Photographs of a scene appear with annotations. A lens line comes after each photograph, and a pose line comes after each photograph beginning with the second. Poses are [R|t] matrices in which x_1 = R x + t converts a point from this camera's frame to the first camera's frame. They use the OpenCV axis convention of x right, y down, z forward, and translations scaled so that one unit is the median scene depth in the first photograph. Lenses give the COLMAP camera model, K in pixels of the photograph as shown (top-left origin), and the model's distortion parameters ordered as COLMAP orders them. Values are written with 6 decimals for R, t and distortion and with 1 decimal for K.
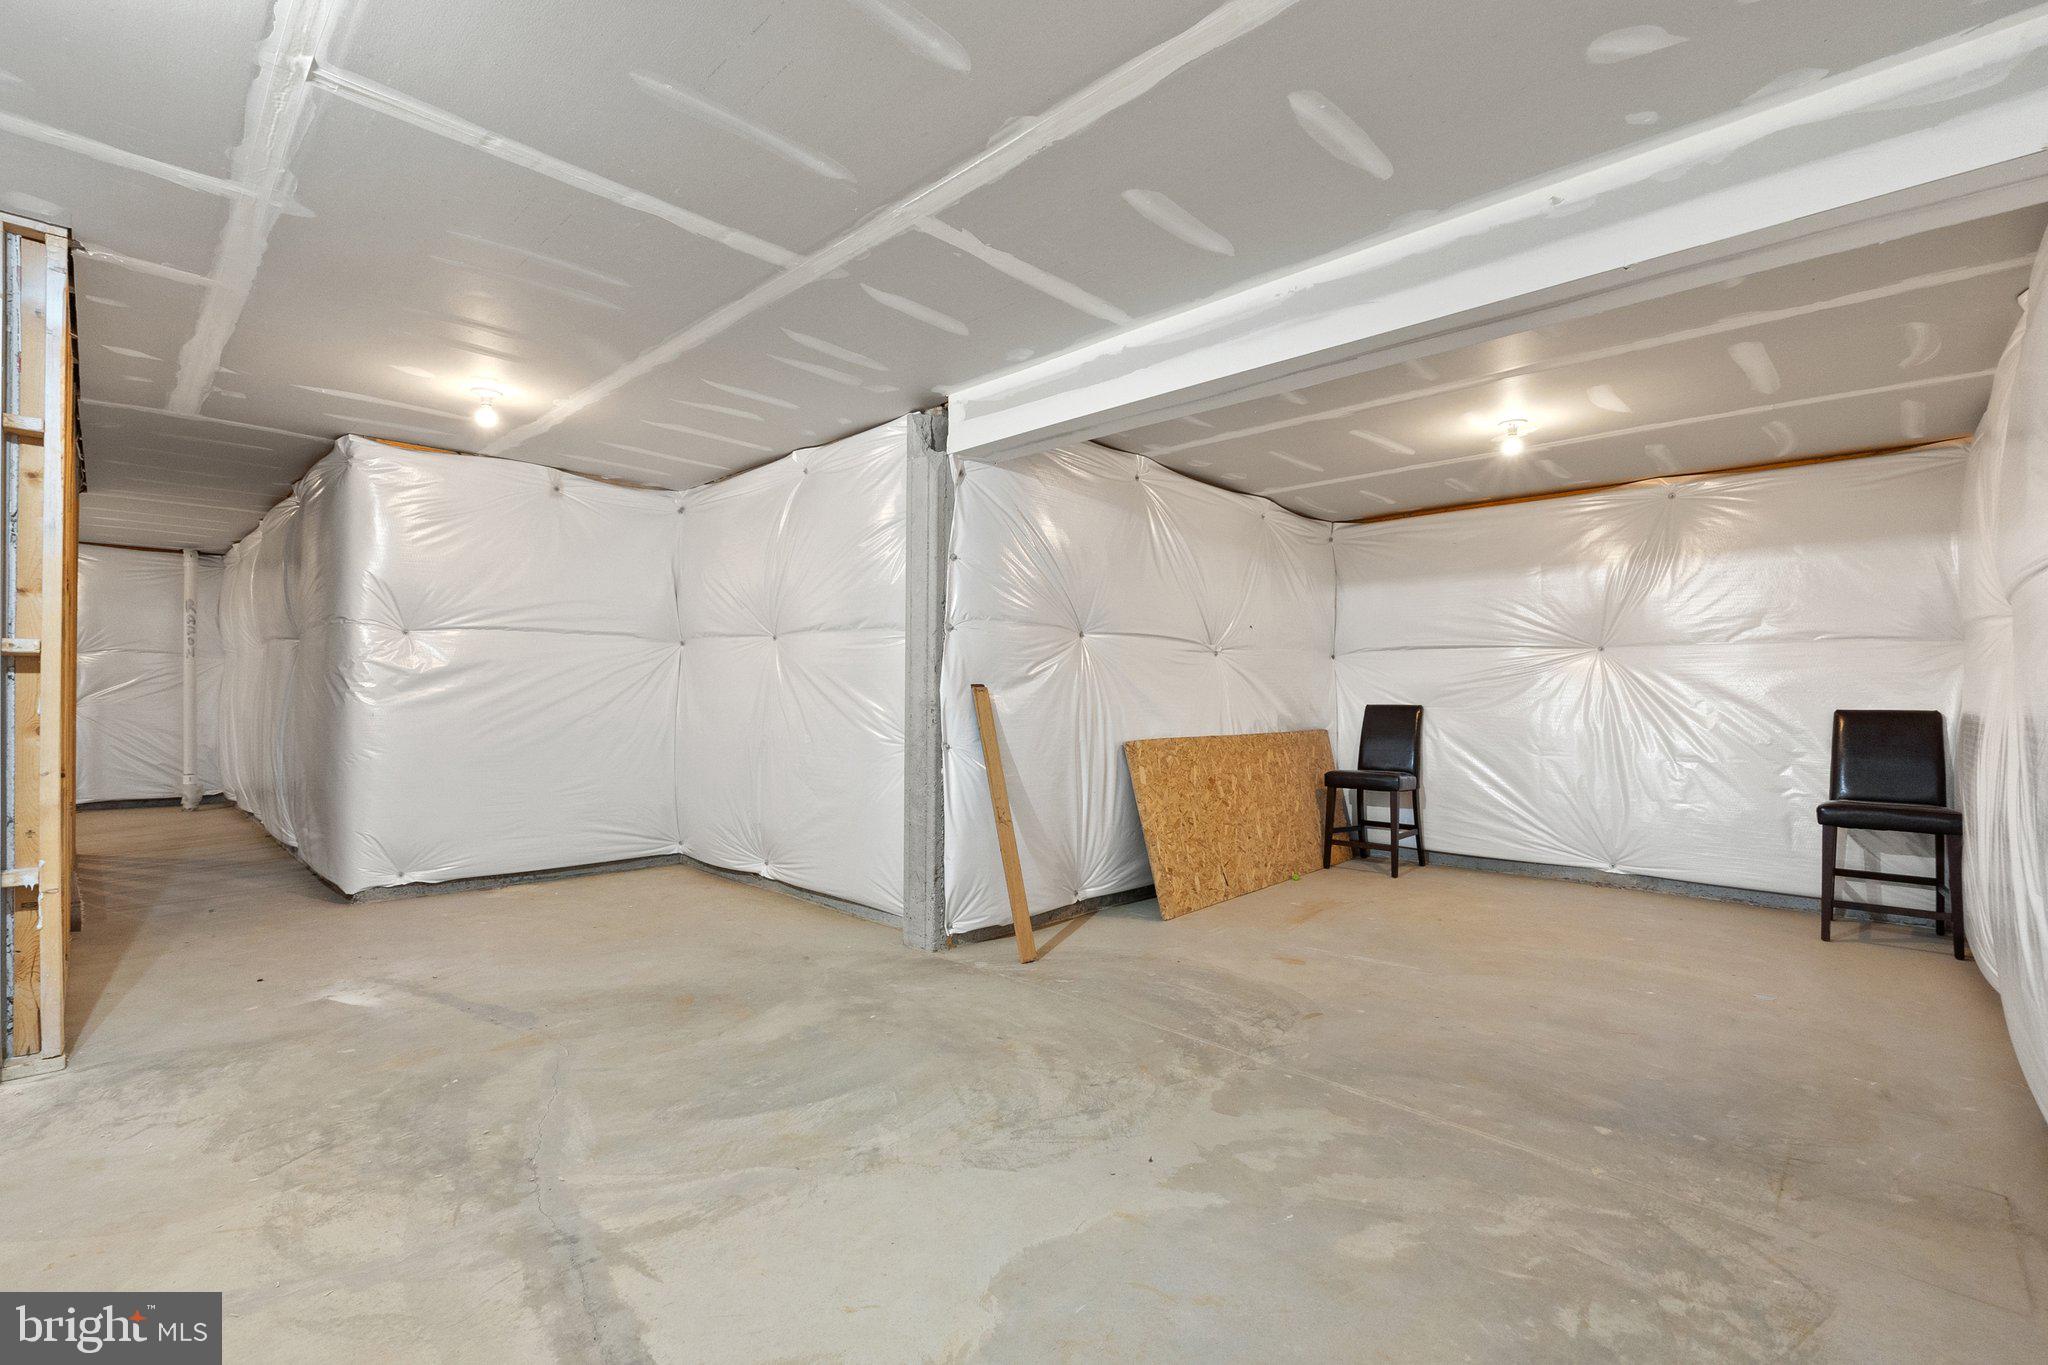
lens RADIAL K [[874.6, 0, 1017.9], [0, 874.6, 696.9], [0, 0, 1]] dist [-0.001307, -0.000124]
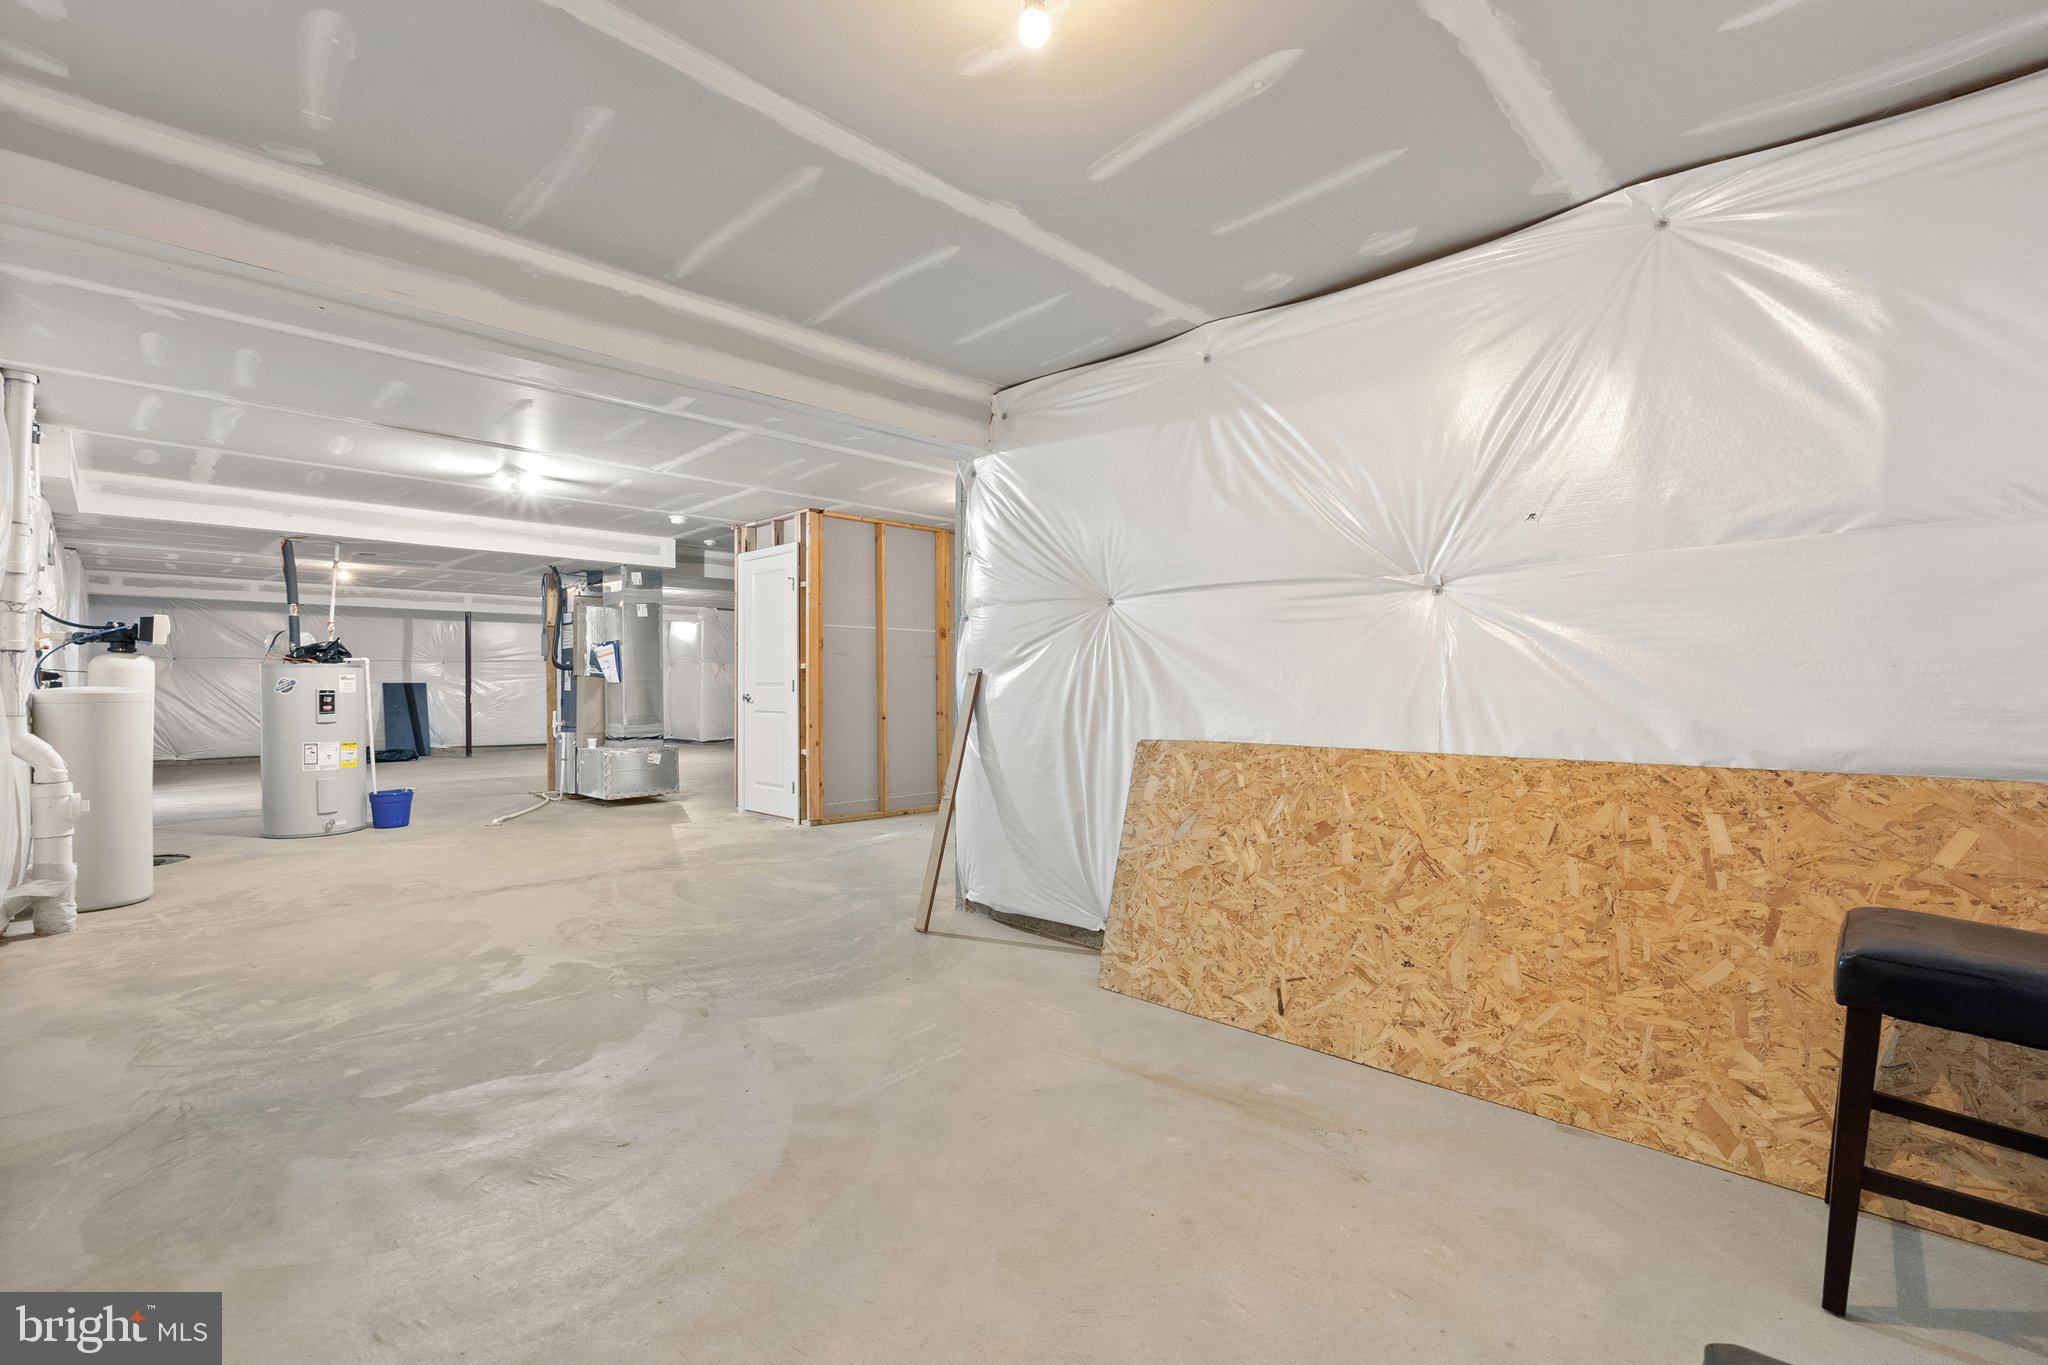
lens RADIAL K [[893.5, 0, 1024.0], [0, 893.5, 682.5], [0, 0, 1]] dist [-0.001950, -0.000273]
pose [[-0.006845, -0.011511, -0.999910, 1.369819], [-0.001211, 0.999933, -0.011503, 0.018777], [0.999976, 0.001132, -0.006858, 1.417979]]
